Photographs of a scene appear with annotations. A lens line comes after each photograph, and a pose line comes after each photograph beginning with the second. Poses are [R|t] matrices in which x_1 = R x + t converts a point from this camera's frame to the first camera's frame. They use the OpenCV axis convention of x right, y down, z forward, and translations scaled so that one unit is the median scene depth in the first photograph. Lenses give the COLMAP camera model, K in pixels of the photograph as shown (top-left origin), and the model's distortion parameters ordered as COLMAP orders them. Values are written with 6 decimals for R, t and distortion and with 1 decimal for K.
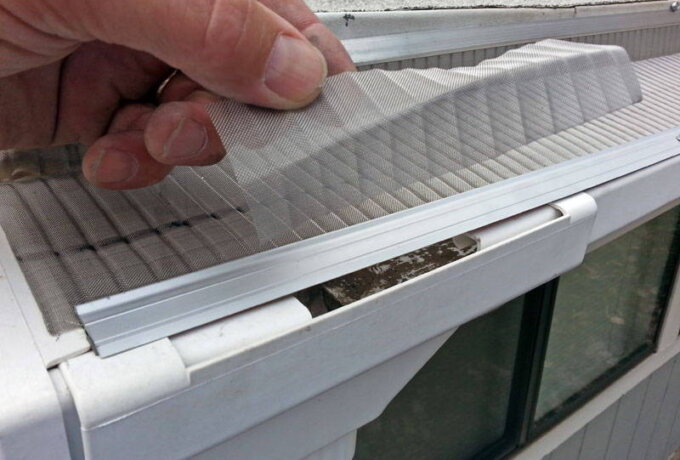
lens RADIAL K [[589.1, 0, 336.5], [0, 589.1, 215.4], [0, 0, 1]] dist [-0.015222, -0.018174]
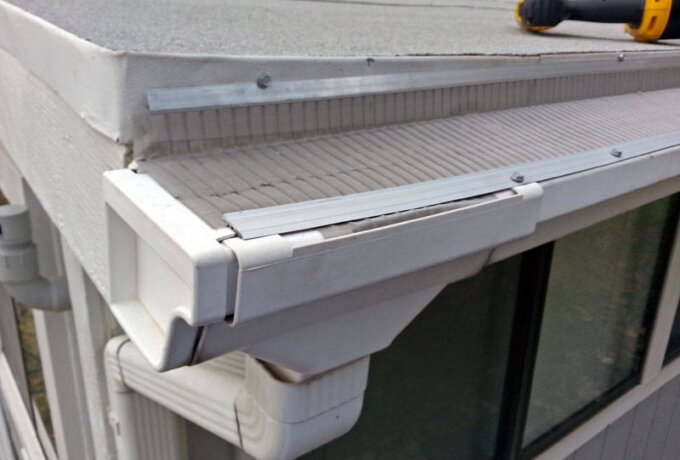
lens RADIAL K [[572.2, 0, 340.0], [0, 572.2, 230.0], [0, 0, 1]] dist [0.147404, -0.304594]
pose [[0.999801, 0.016693, 0.010915, -0.055311], [-0.016144, 0.998691, -0.048533, 0.130191], [-0.011711, 0.048348, 0.998762, -0.343933]]
